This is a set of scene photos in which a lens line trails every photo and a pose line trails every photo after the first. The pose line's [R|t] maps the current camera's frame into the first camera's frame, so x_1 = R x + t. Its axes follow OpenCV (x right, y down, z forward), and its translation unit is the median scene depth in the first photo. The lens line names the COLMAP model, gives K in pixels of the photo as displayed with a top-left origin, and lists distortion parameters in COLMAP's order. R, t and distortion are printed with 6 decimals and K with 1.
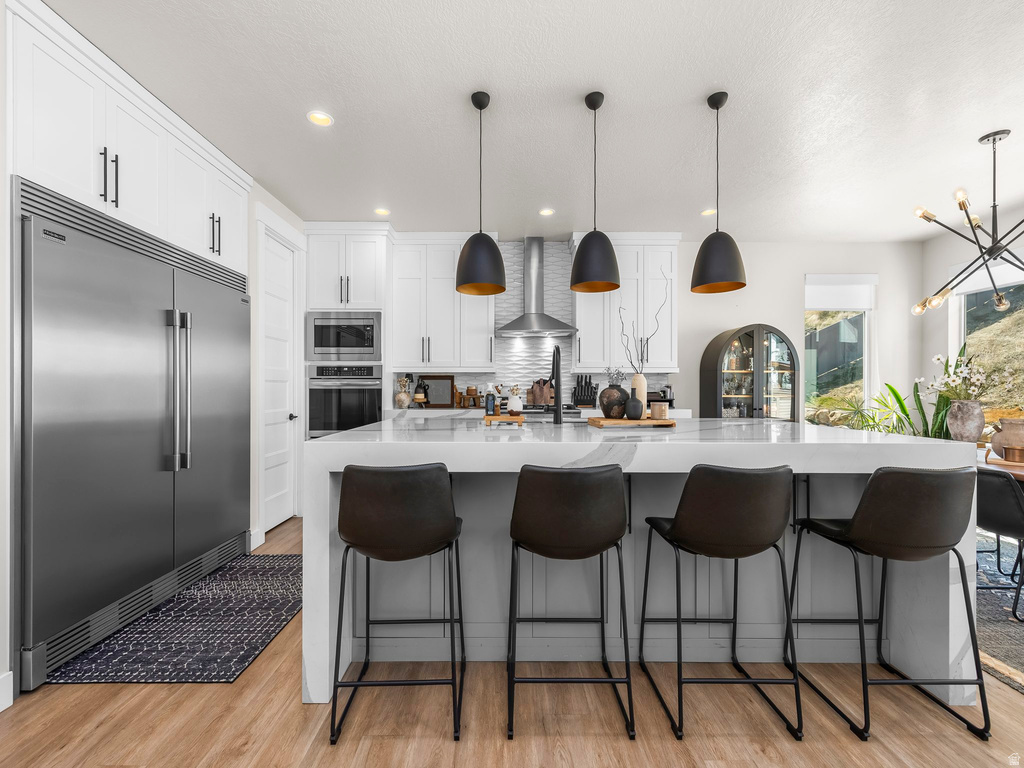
lens RADIAL K [[432.1, 0, 506.3], [0, 432.1, 389.0], [0, 0, 1]] dist [0.001065, -0.000175]
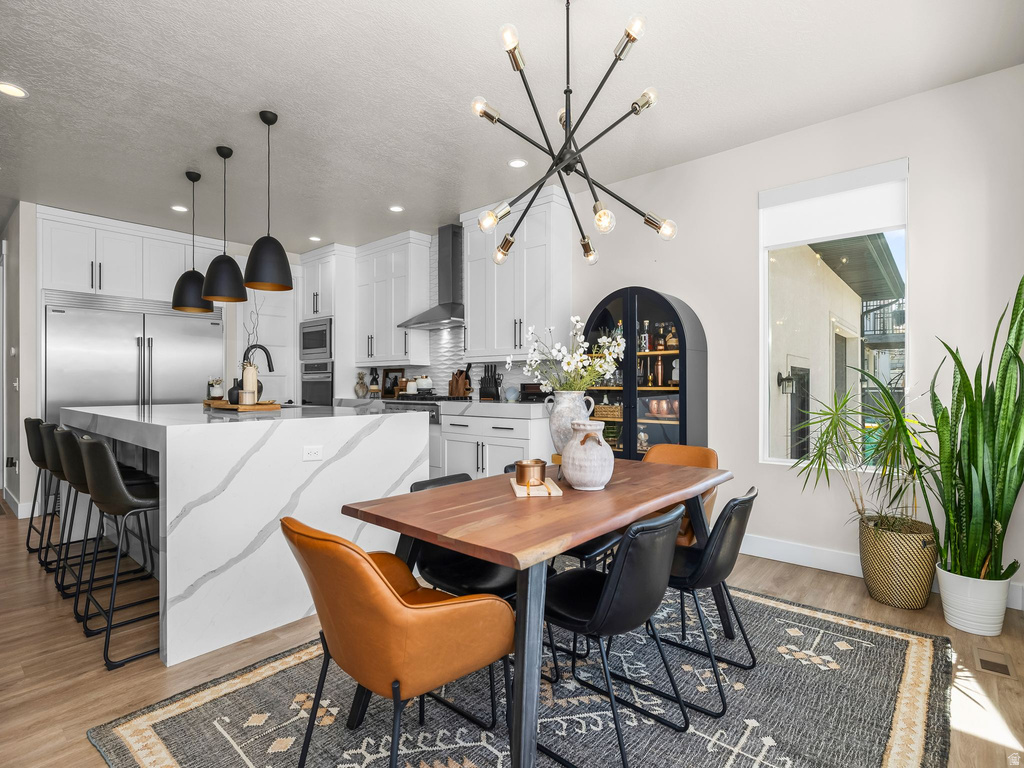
lens RADIAL K [[512.8, 0, 505.6], [0, 512.8, 382.5], [0, 0, 1]] dist [-0.002369, -0.001545]
pose [[0.750020, -0.003210, -0.661407, 1.349689], [0.002679, 0.999995, -0.001815, 0.010286], [0.661410, -0.000410, 0.750025, 0.313275]]
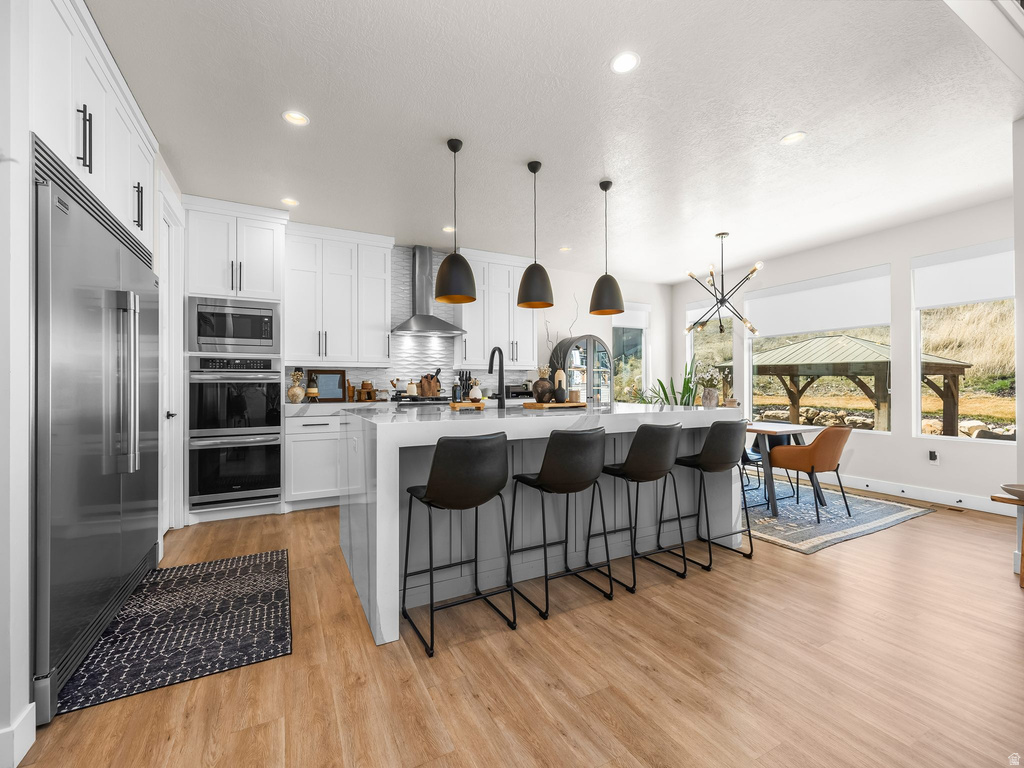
lens RADIAL K [[432.1, 0, 505.0], [0, 432.1, 383.9], [0, 0, 1]] dist [0.001065, -0.000175]
pose [[0.888426, -0.001862, 0.459016, -0.374507], [0.004309, 0.999982, -0.004284, 0.010812], [-0.458999, 0.005784, 0.888418, -0.112463]]
